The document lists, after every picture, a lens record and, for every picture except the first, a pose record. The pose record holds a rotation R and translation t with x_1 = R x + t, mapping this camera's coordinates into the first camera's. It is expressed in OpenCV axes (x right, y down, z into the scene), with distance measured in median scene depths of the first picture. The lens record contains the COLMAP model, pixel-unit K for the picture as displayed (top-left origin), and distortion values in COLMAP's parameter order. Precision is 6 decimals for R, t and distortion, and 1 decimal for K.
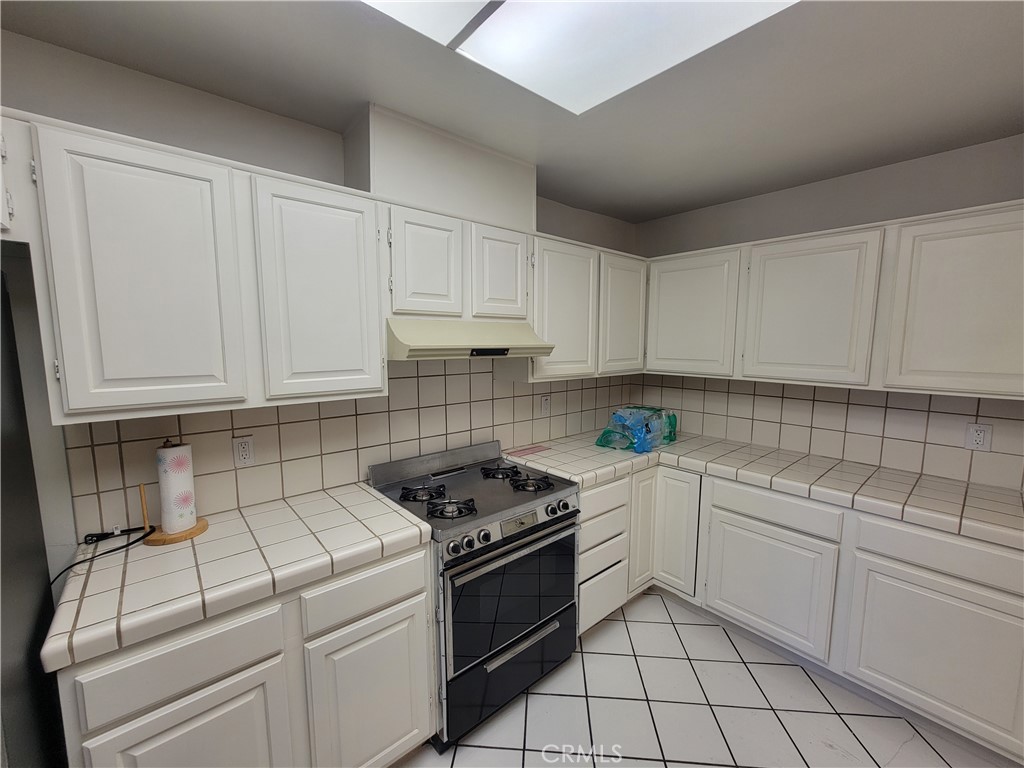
lens RADIAL K [[418.8, 0, 513.9], [0, 418.8, 386.1], [0, 0, 1]] dist [-0.003236, 0.000543]
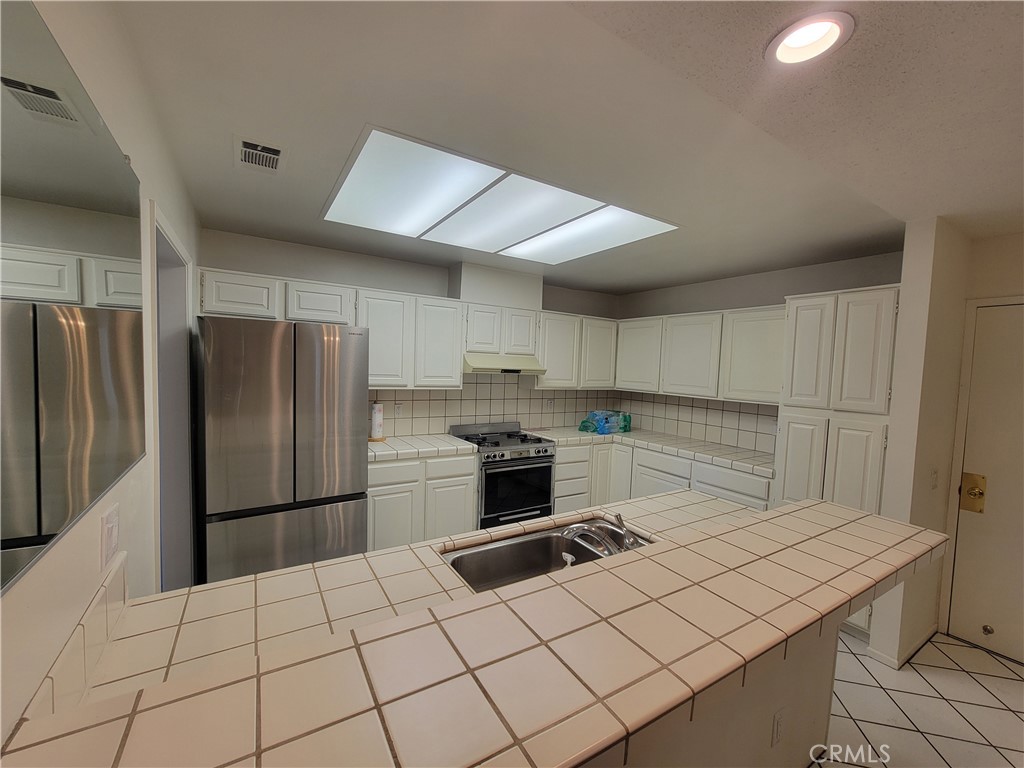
lens RADIAL K [[418.8, 0, 513.9], [0, 418.8, 386.1], [0, 0, 1]] dist [-0.003236, 0.000543]
pose [[0.987878, 0.043393, -0.149046, 0.229195], [-0.052575, 0.996918, -0.058222, 0.095095], [0.146061, 0.065353, 0.987115, -0.883012]]
